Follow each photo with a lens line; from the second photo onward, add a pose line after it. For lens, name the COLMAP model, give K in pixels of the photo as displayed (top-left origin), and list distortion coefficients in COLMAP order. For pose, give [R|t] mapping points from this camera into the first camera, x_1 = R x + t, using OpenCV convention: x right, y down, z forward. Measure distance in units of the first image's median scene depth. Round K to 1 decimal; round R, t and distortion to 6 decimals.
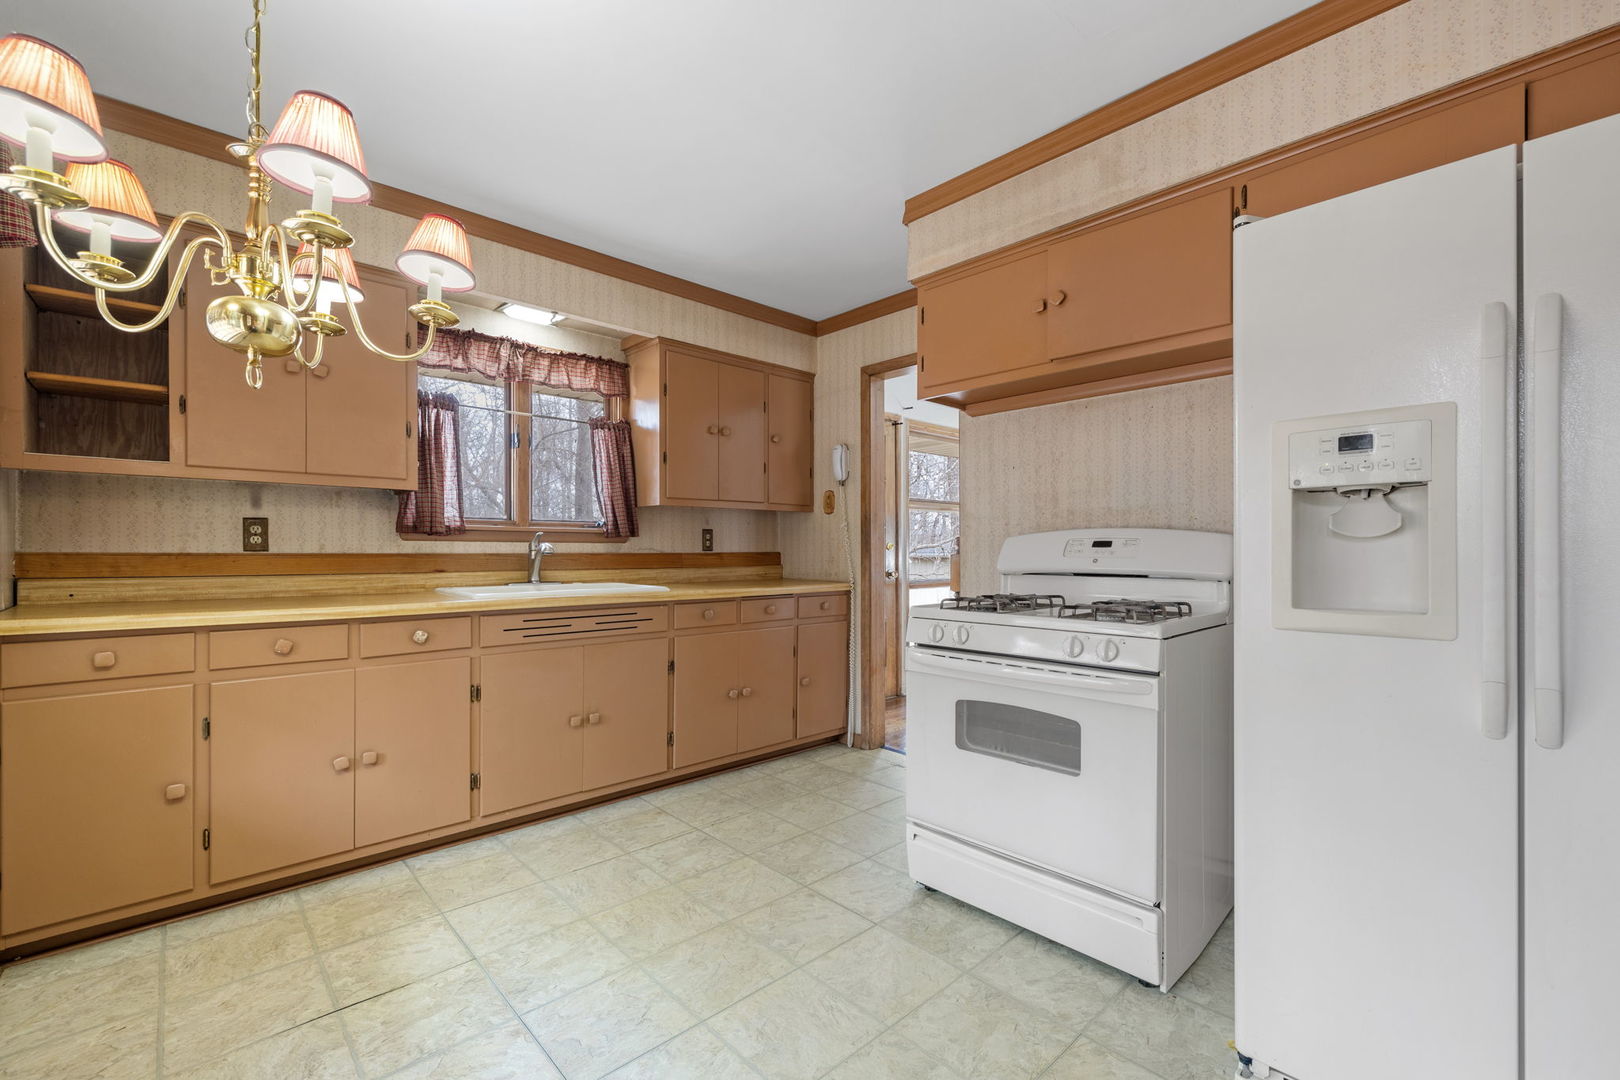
lens RADIAL K [[677.8, 0, 797.4], [0, 677.8, 551.7], [0, 0, 1]] dist [-0.001442, -0.000091]
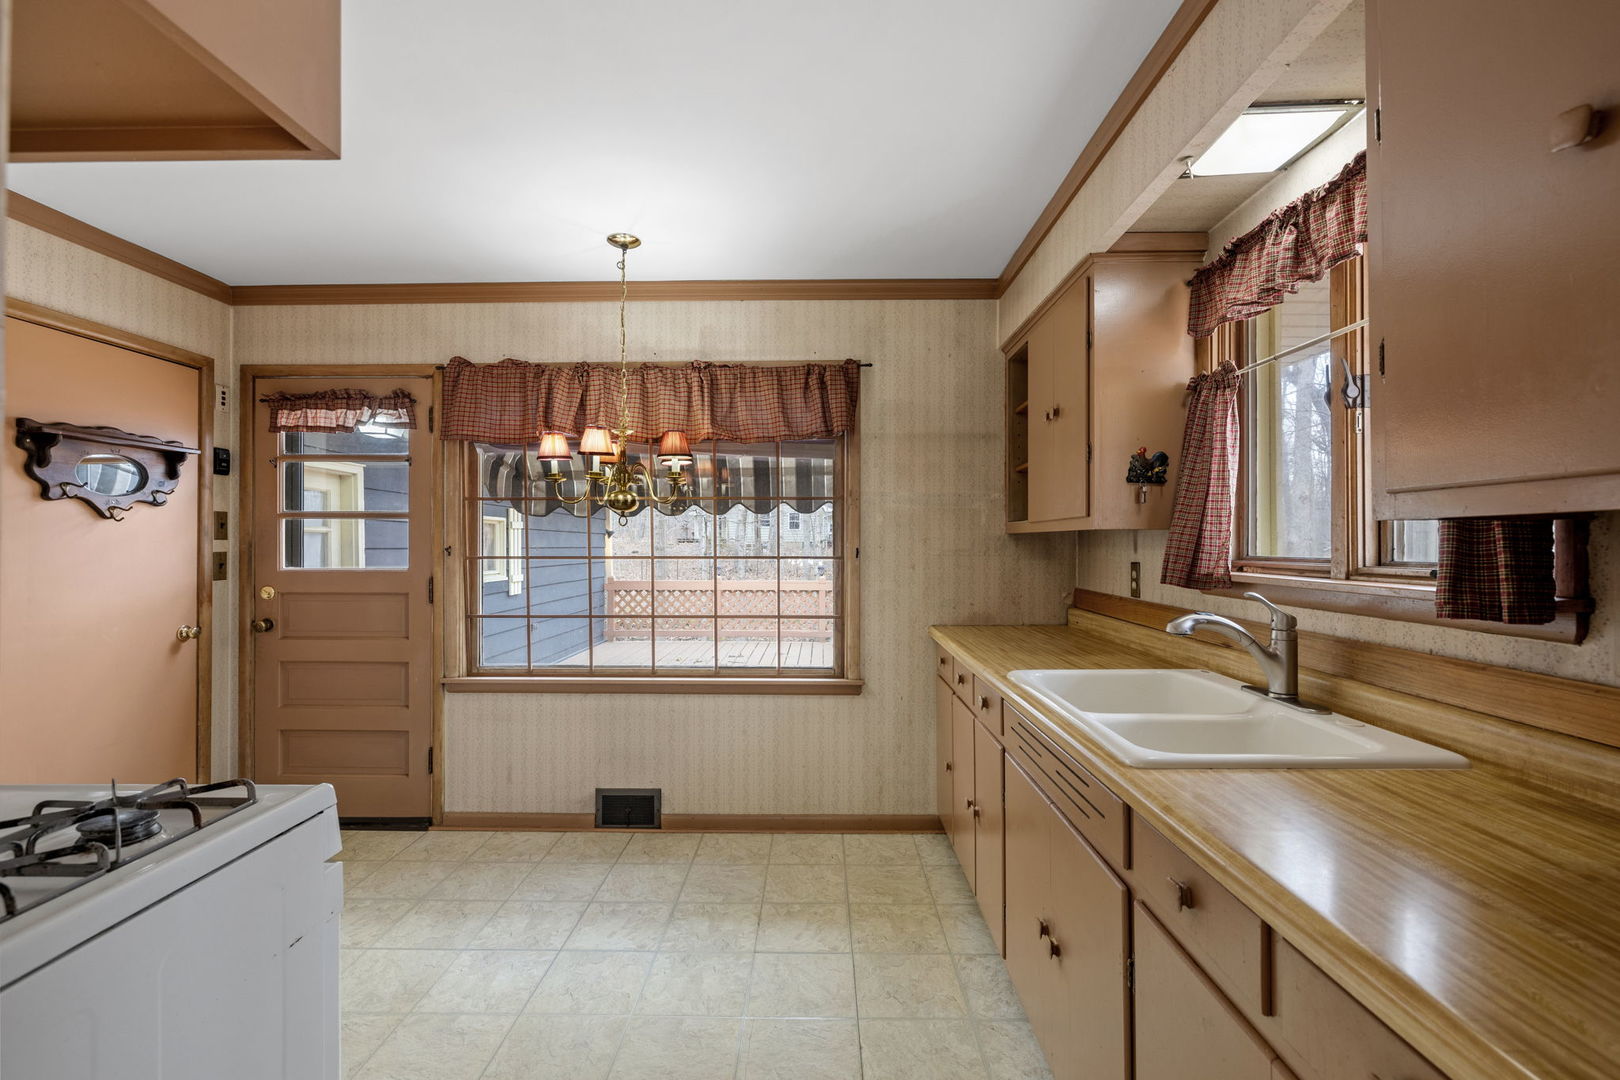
lens RADIAL K [[715.2, 0, 808.2], [0, 715.2, 535.3], [0, 0, 1]] dist [-0.003324, -0.000416]
pose [[-0.684981, -0.011119, -0.728476, 0.248300], [-0.002224, 0.999911, -0.013171, -0.070196], [0.728557, -0.007402, -0.684945, 1.293313]]
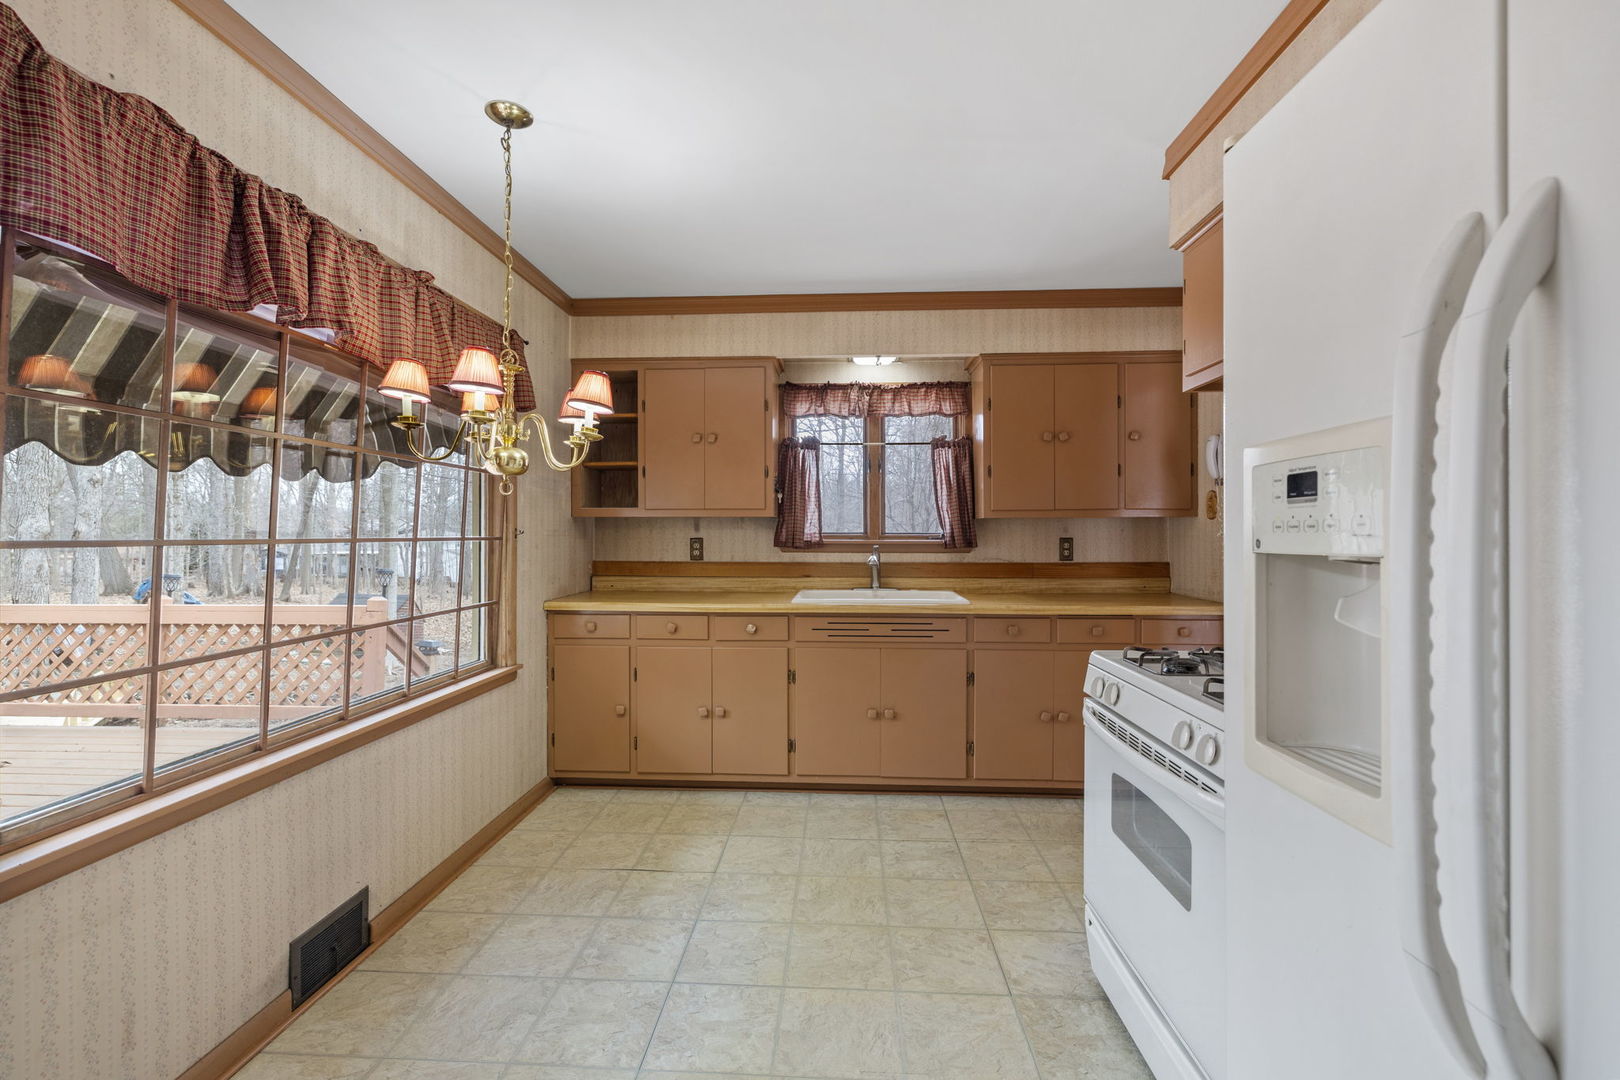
lens RADIAL K [[677.8, 0, 809.5], [0, 677.8, 533.6], [0, 0, 1]] dist [-0.001442, -0.000091]
pose [[0.699904, -0.002639, -0.714232, 0.427709], [0.000371, 0.999994, -0.003331, -0.052209], [0.714237, 0.002066, 0.699901, 0.120387]]
